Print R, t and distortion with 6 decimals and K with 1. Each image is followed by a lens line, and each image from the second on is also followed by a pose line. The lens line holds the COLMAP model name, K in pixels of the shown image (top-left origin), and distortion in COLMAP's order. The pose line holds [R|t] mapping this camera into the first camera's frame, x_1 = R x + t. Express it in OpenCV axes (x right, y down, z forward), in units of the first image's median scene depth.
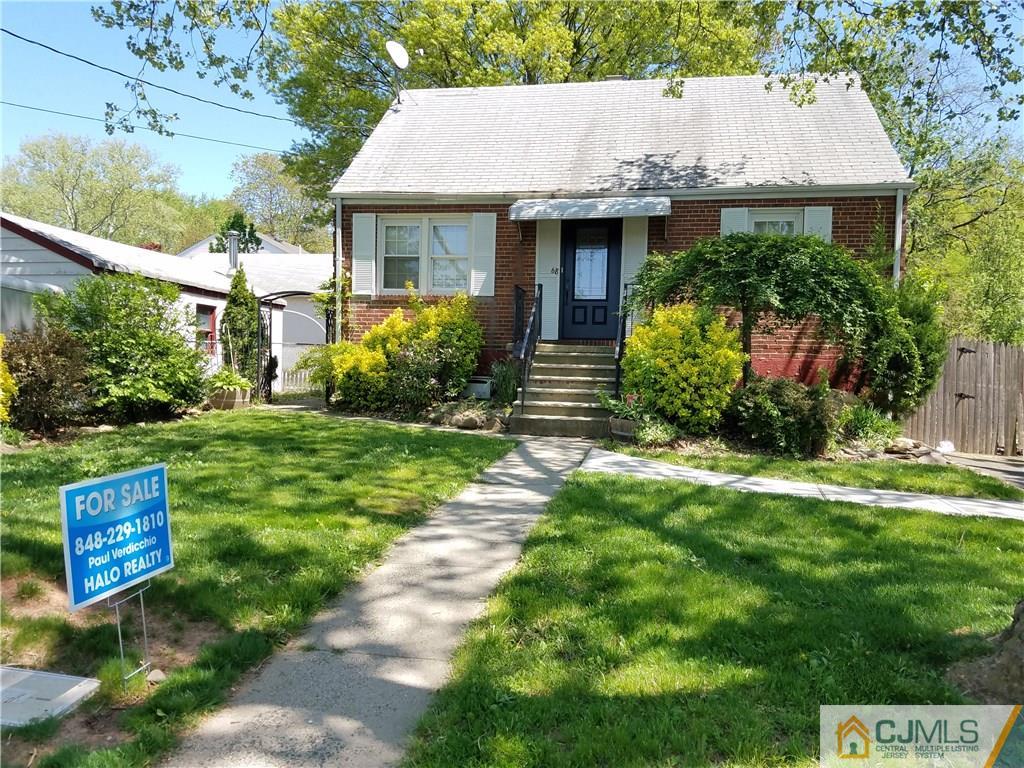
lens RADIAL K [[760.9, 0, 512.9], [0, 760.9, 399.9], [0, 0, 1]] dist [0.096757, -0.176175]
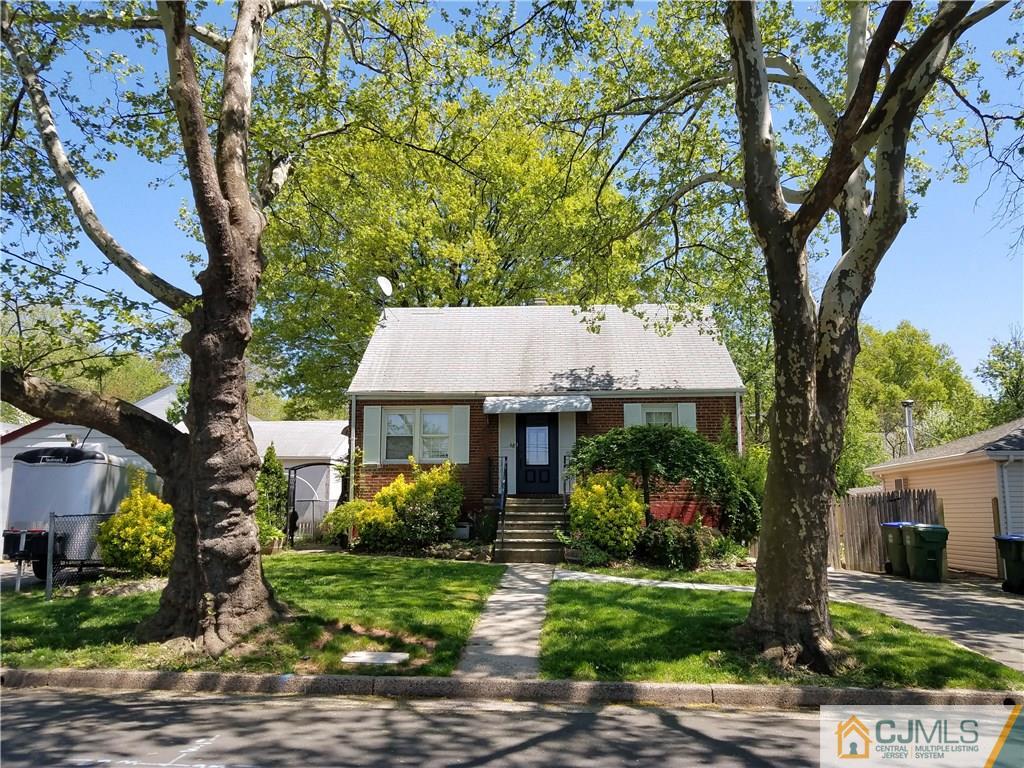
lens RADIAL K [[760.9, 0, 512.9], [0, 760.9, 399.9], [0, 0, 1]] dist [0.096757, -0.176175]
pose [[0.992476, -0.009062, 0.122100, -0.121717], [0.031395, 0.982750, -0.182255, 0.005181], [-0.118342, 0.184717, 0.975641, -0.412962]]
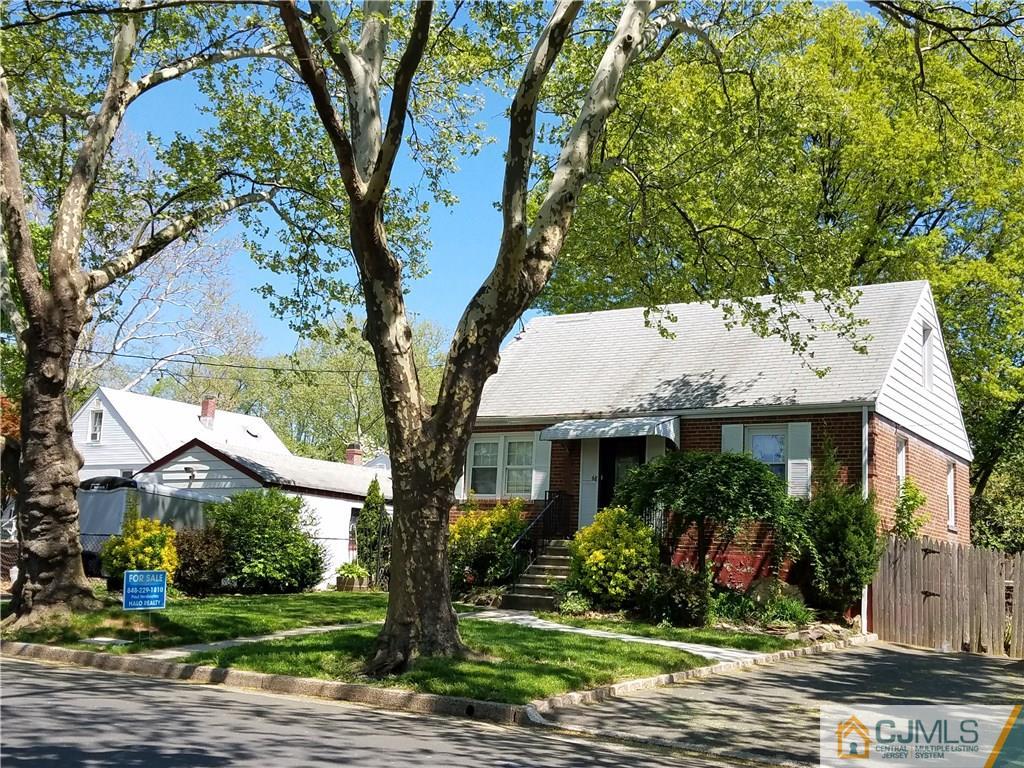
lens RADIAL K [[1101.2, 0, 512.0], [0, 1101.2, 384.0], [0, 0, 1]] dist [0.071950, -0.011099]
pose [[0.930836, -0.044779, -0.362684, 0.583641], [-0.038441, 0.974960, -0.219034, 0.068336], [0.363411, 0.217827, 0.905806, -0.641564]]
